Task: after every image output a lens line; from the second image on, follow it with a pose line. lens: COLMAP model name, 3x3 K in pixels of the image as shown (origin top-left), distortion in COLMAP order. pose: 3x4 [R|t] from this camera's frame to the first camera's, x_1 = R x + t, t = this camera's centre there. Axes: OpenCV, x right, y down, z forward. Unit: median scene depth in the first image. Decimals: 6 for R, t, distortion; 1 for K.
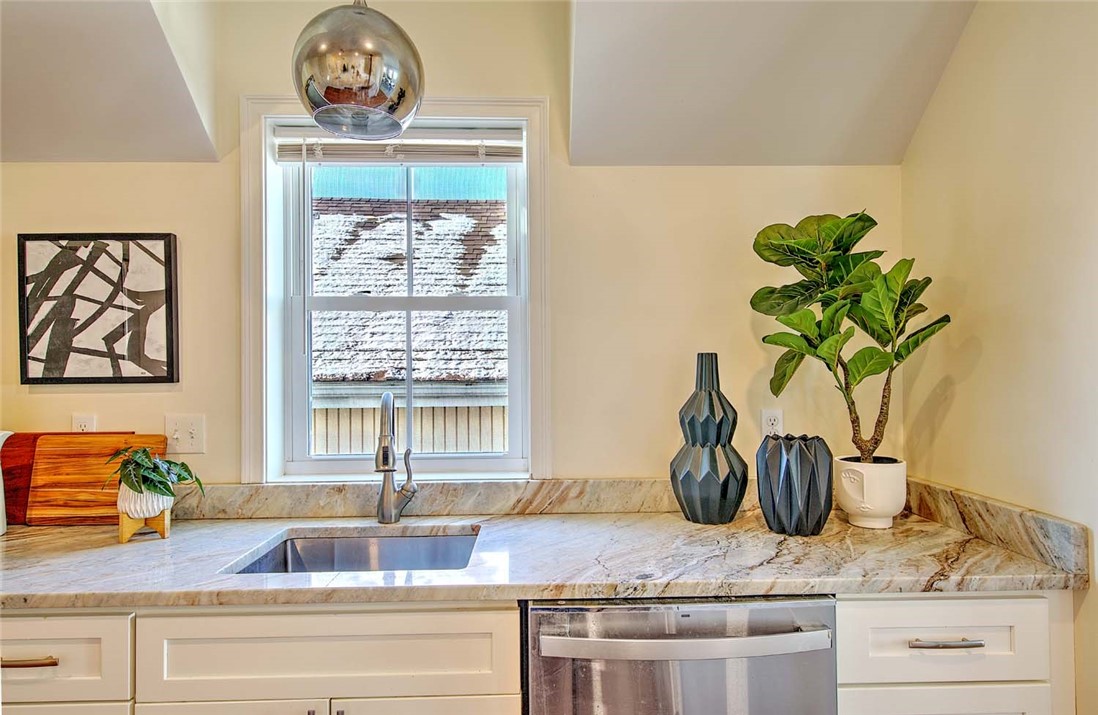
lens RADIAL K [[650.6, 0, 544.3], [0, 650.6, 358.7], [0, 0, 1]] dist [0.018738, -0.007113]
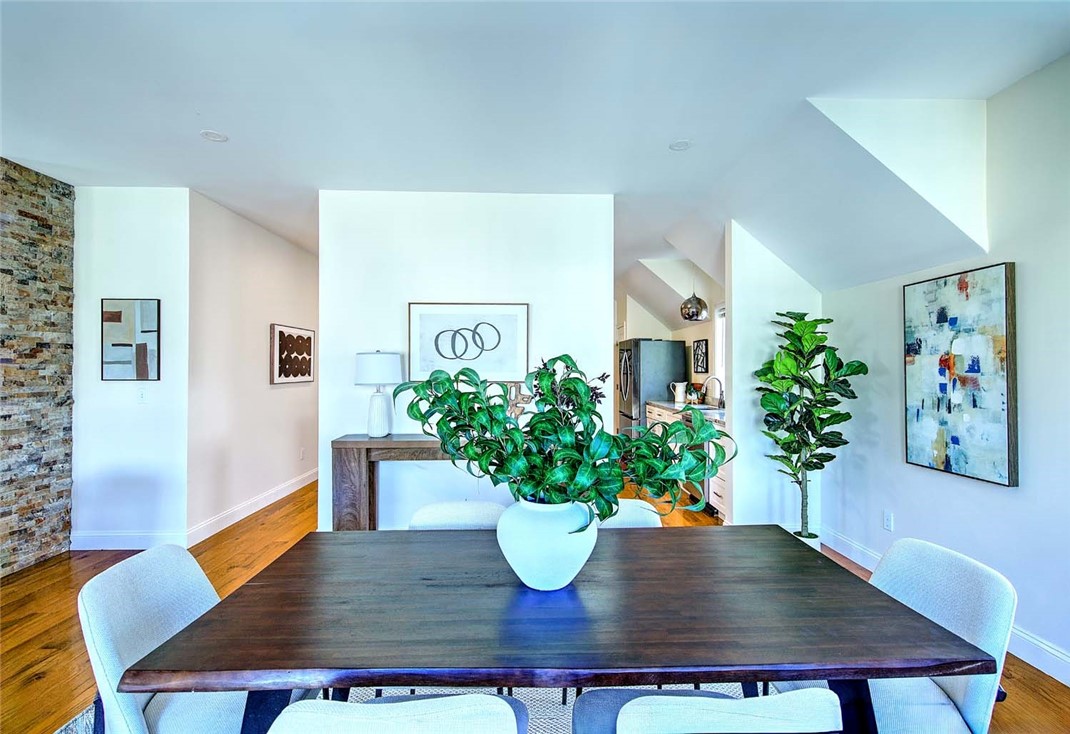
lens RADIAL K [[474.0, 0, 540.1], [0, 474.0, 366.2], [0, 0, 1]] dist [0.006326, -0.001755]
pose [[0.025912, 0.000836, -0.999664, 2.600371], [0.011054, 0.999938, 0.001123, -0.024741], [0.999603, -0.011079, 0.025901, -0.200687]]
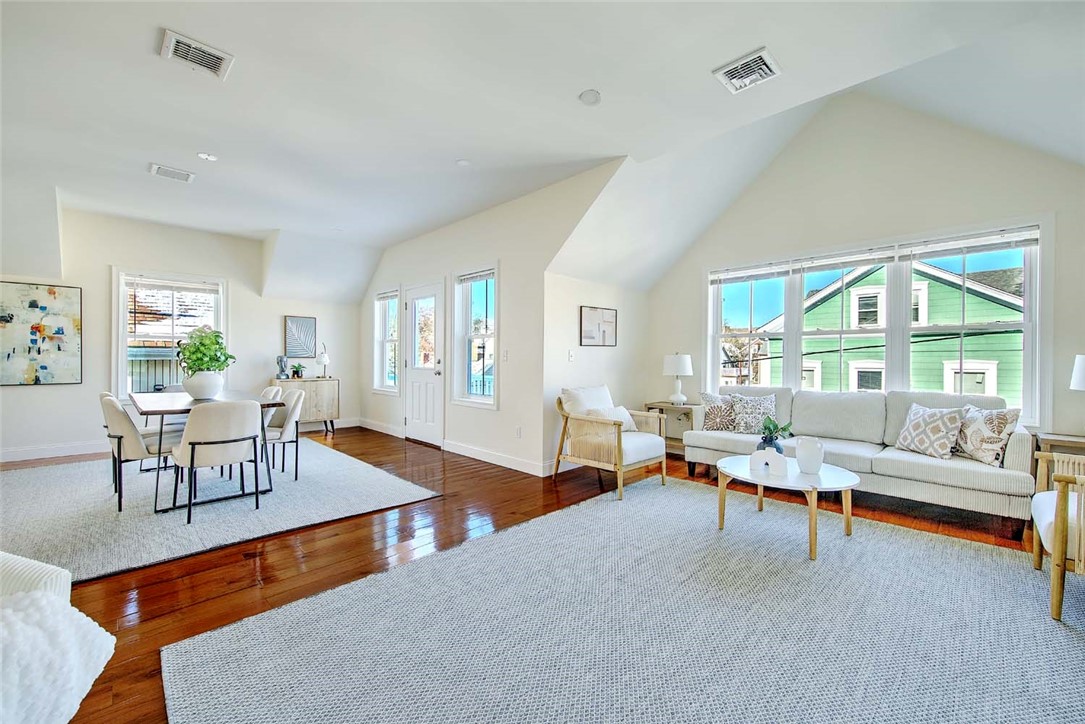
lens RADIAL K [[433.5, 0, 546.7], [0, 433.5, 362.2], [0, 0, 1]] dist [0.003666, -0.001008]
pose [[0.706077, 0.007991, 0.708090, 1.558792], [-0.022139, 0.999697, 0.010794, 0.078599], [-0.707789, -0.023297, 0.706040, -2.759191]]
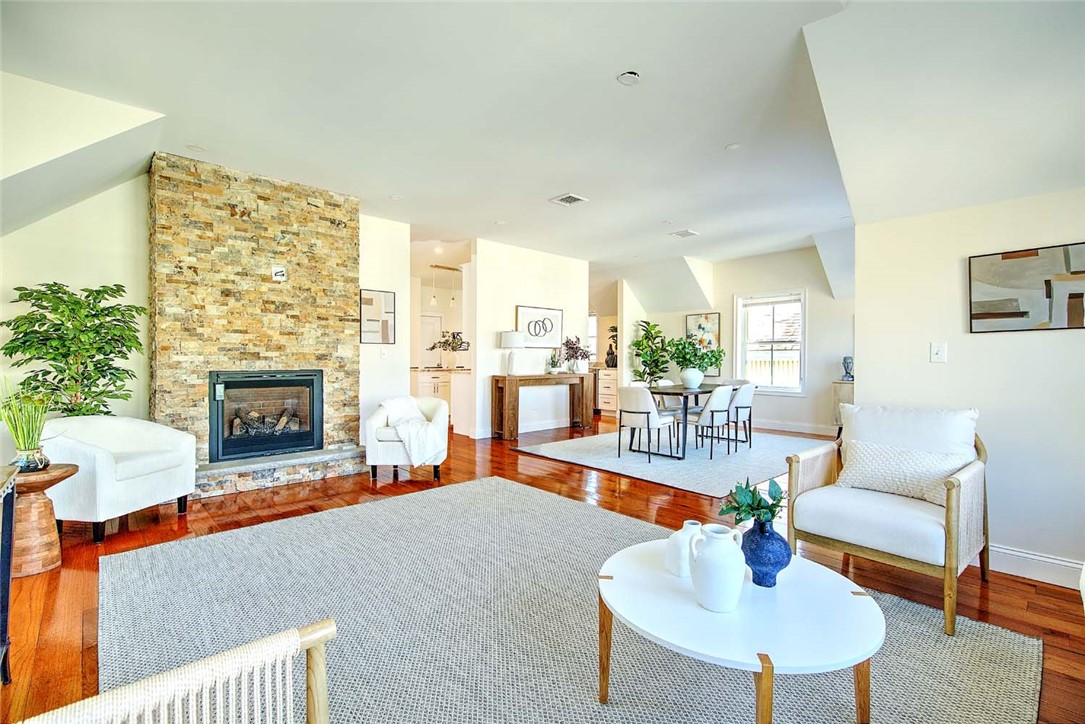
lens RADIAL K [[486.3, 0, 548.7], [0, 486.3, 362.0], [0, 0, 1]] dist [0.009473, -0.002212]
pose [[0.682484, 0.017113, -0.730700, 3.567649], [0.001186, 0.999699, 0.024521, 0.056600], [0.730899, -0.017602, 0.682258, -3.049322]]
